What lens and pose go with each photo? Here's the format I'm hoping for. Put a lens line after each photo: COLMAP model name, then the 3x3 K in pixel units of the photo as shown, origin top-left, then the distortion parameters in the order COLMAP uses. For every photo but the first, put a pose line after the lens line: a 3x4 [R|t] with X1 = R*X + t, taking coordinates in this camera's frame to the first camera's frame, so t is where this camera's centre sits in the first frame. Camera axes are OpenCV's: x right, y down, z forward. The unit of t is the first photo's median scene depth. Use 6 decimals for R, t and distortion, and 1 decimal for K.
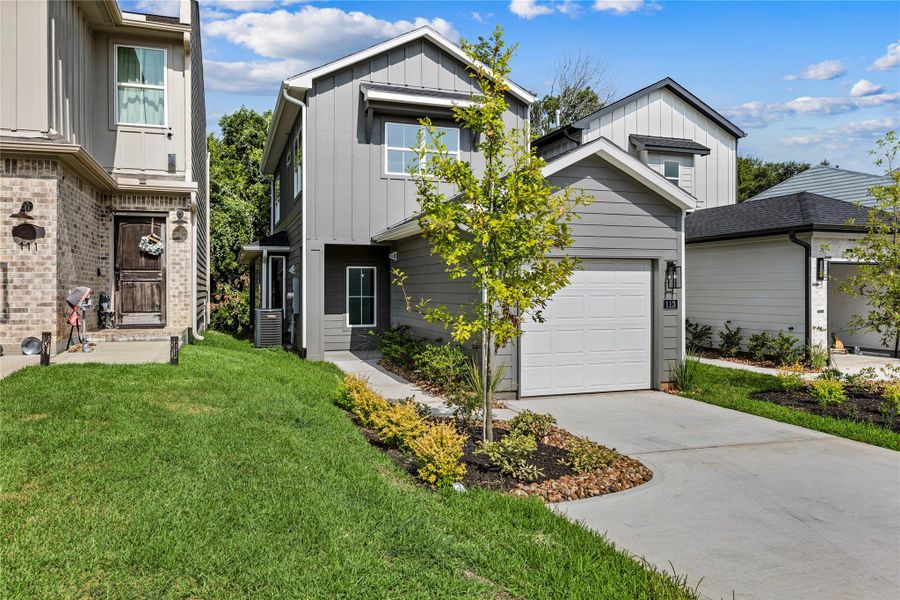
lens RADIAL K [[622.0, 0, 442.2], [0, 622.0, 288.8], [0, 0, 1]] dist [-0.011517, 0.010608]
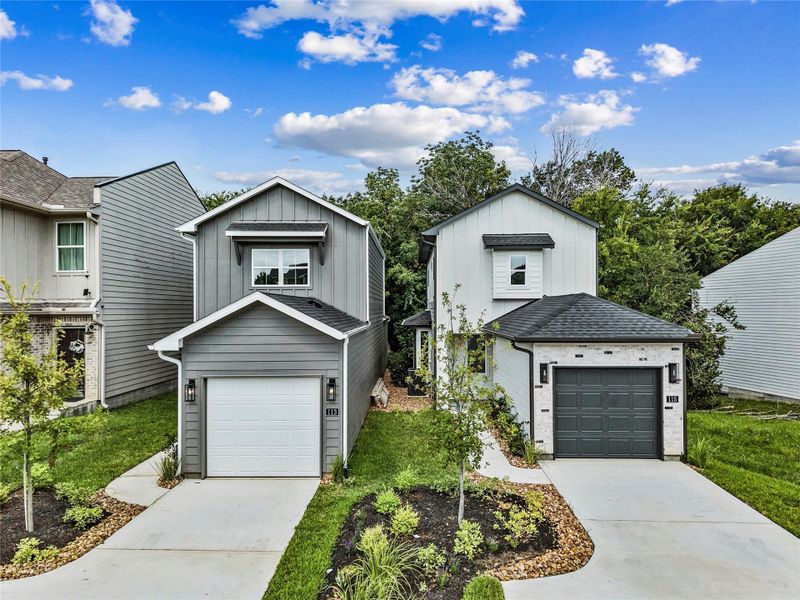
lens RADIAL K [[515.7, 0, 395.3], [0, 515.7, 305.9], [0, 0, 1]] dist [0.020865, -0.015375]
pose [[0.943673, -0.007542, -0.330795, 0.721749], [0.003831, 0.999922, -0.011869, -0.155123], [0.330859, 0.009934, 0.943628, 0.028689]]
